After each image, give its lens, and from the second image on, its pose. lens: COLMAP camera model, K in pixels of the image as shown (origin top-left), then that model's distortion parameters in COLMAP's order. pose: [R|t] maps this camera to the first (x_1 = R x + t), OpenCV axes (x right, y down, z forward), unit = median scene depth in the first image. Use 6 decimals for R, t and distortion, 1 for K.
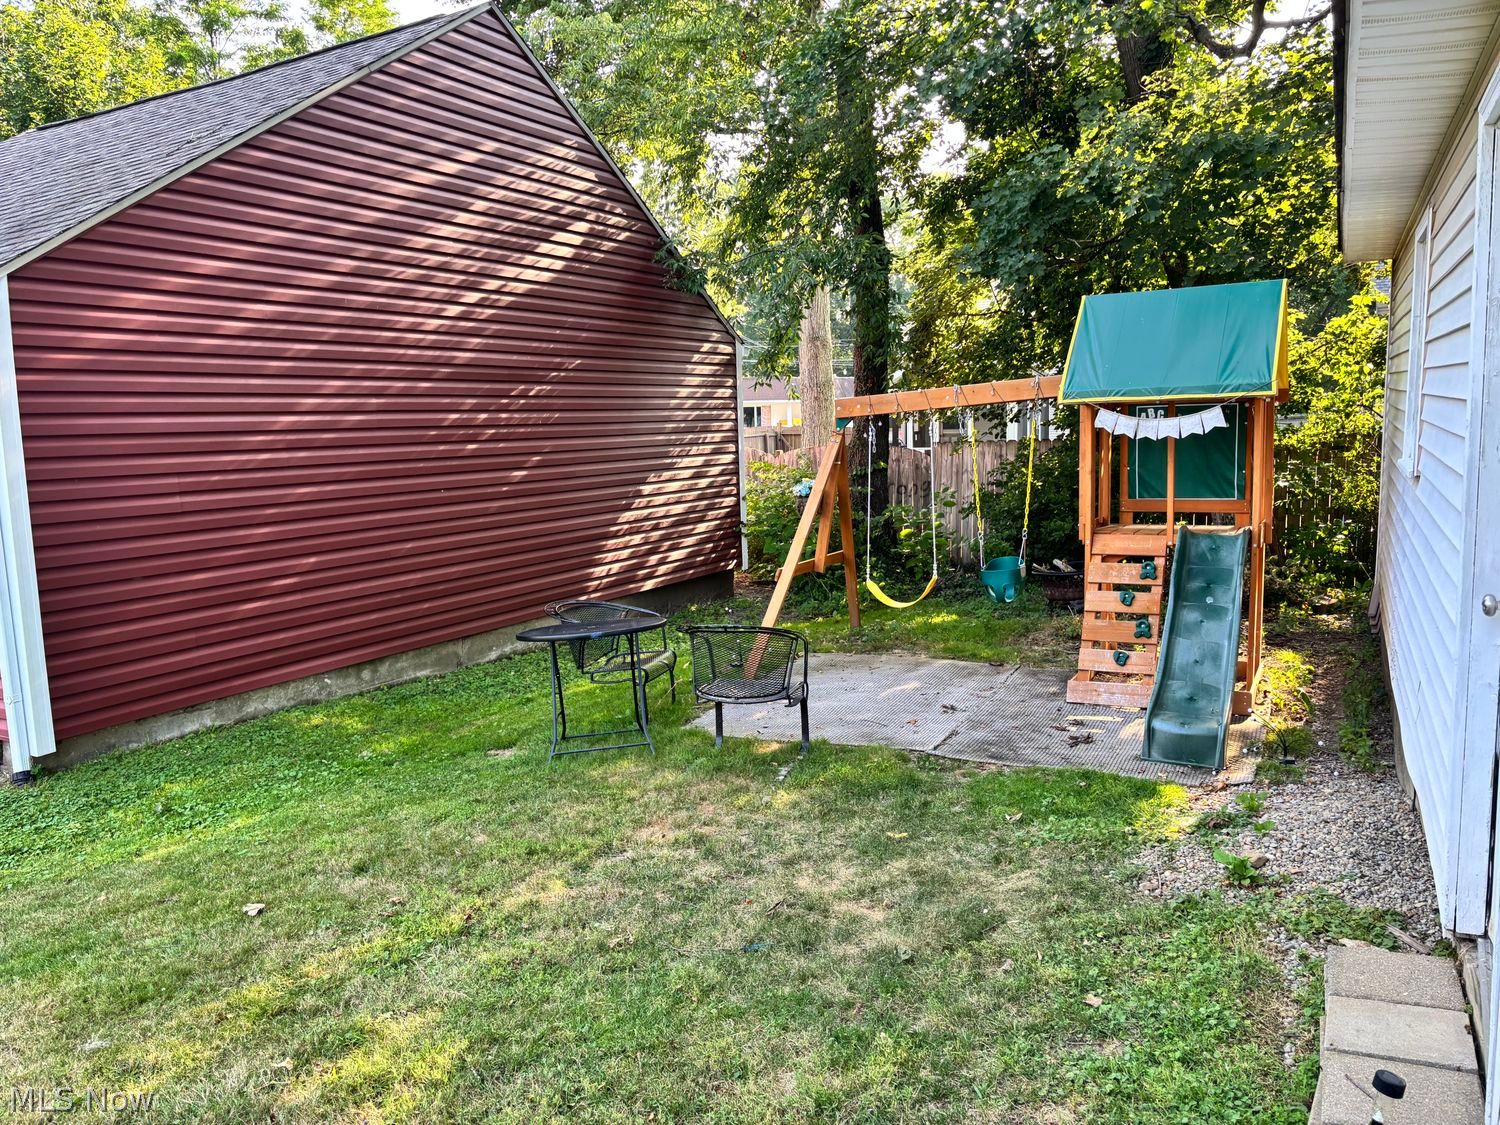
lens RADIAL K [[1128.9, 0, 743.9], [0, 1128.9, 564.1], [0, 0, 1]] dist [0.050621, -0.049545]
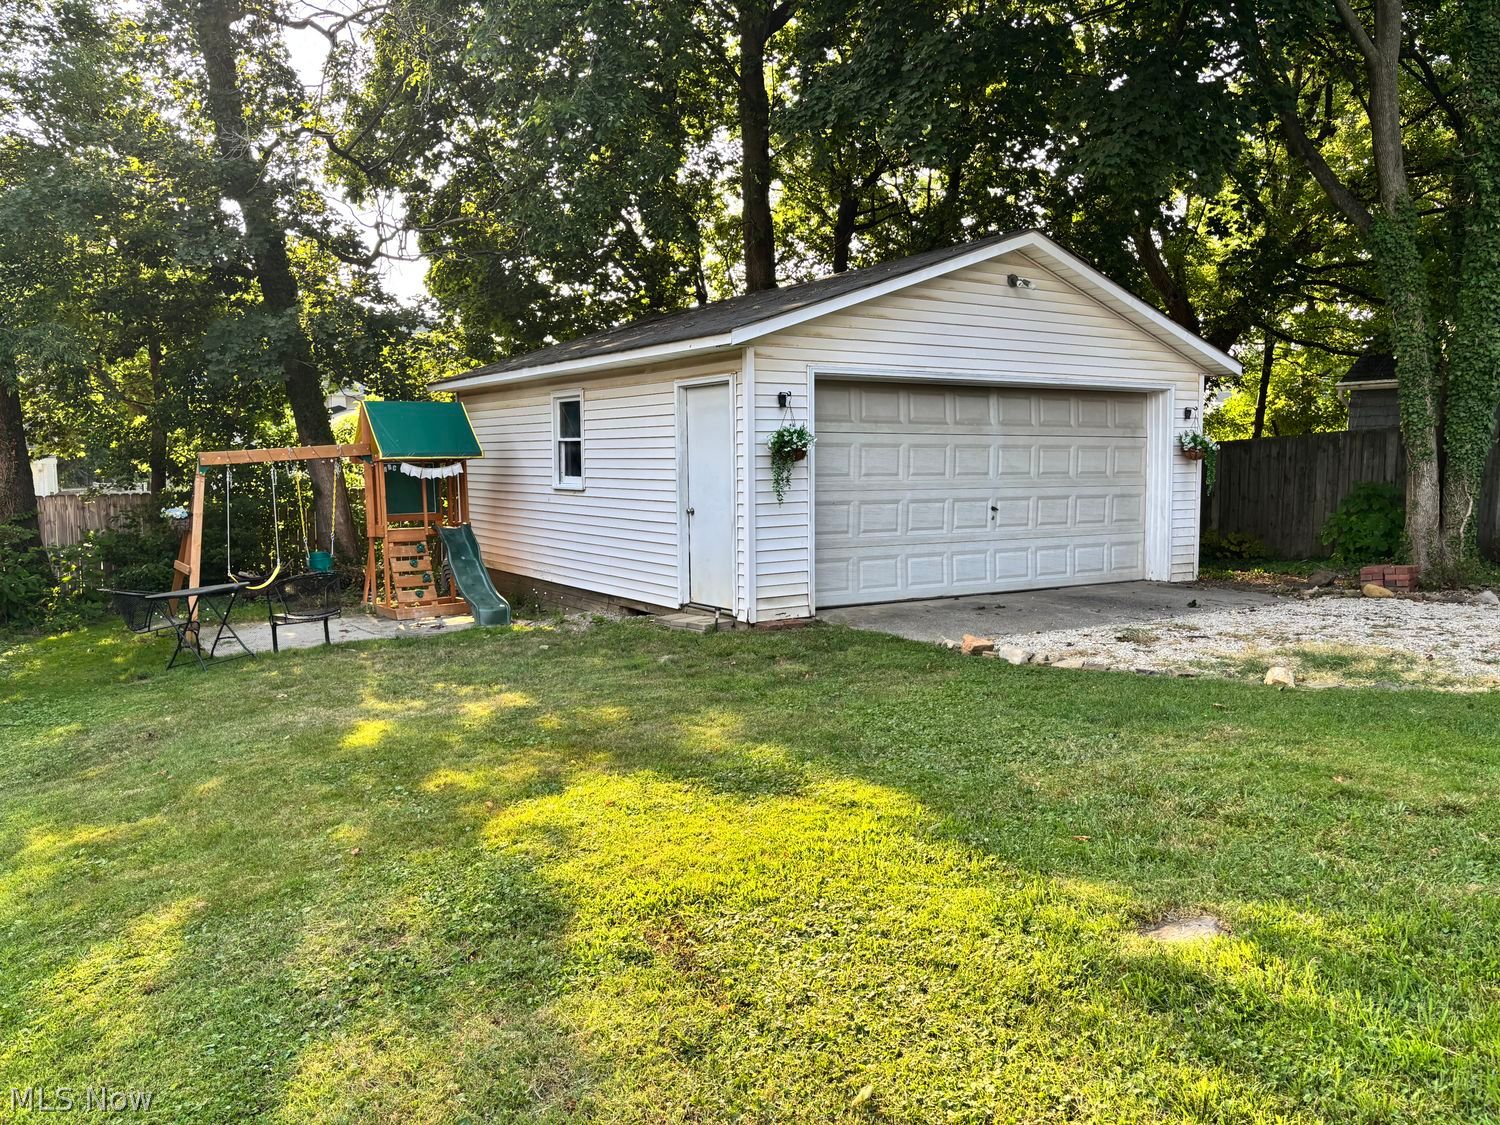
lens RADIAL K [[1128.2, 0, 765.6], [0, 1128.2, 557.2], [0, 0, 1]] dist [0.068827, -0.097176]
pose [[0.486469, -0.046403, 0.872465, -0.830740], [0.114237, 0.993394, -0.010862, 0.086814], [-0.866197, 0.104951, 0.488556, -0.351206]]
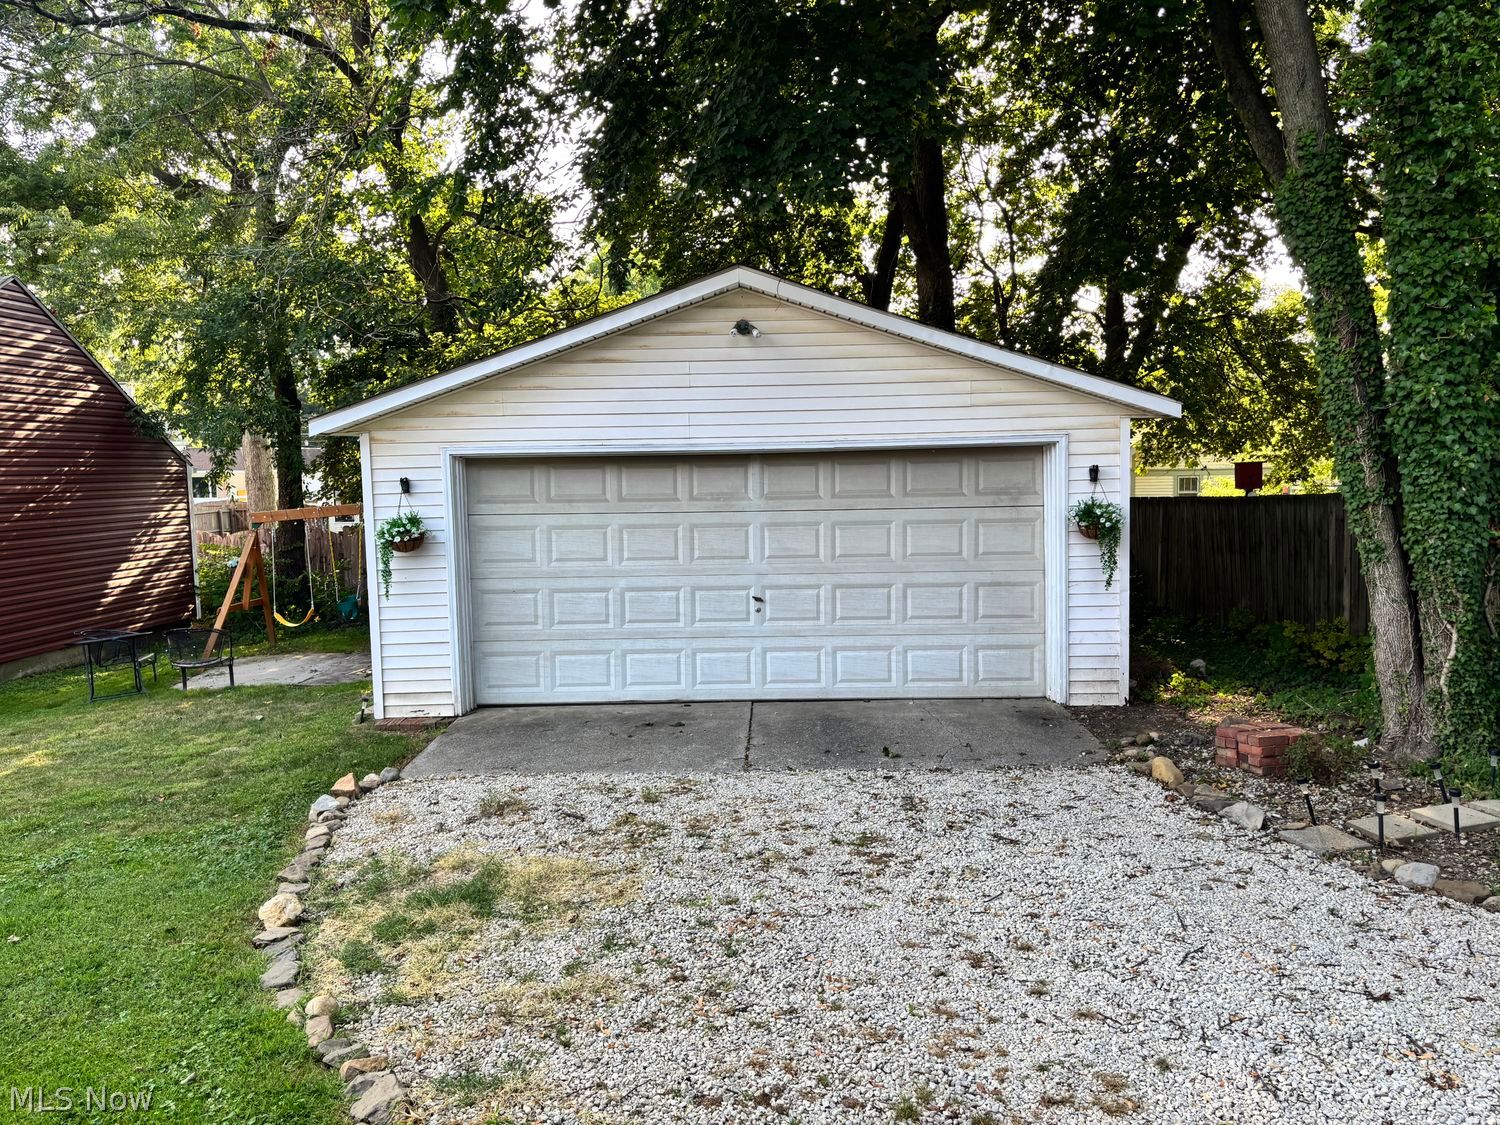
lens RADIAL K [[1113.8, 0, 741.7], [0, 1113.8, 567.8], [0, 0, 1]] dist [0.058821, -0.061776]
pose [[0.900237, -0.032526, 0.434183, 0.004092], [0.056182, 0.997547, -0.041758, 0.059616], [-0.431760, 0.061986, 0.899856, -0.930068]]
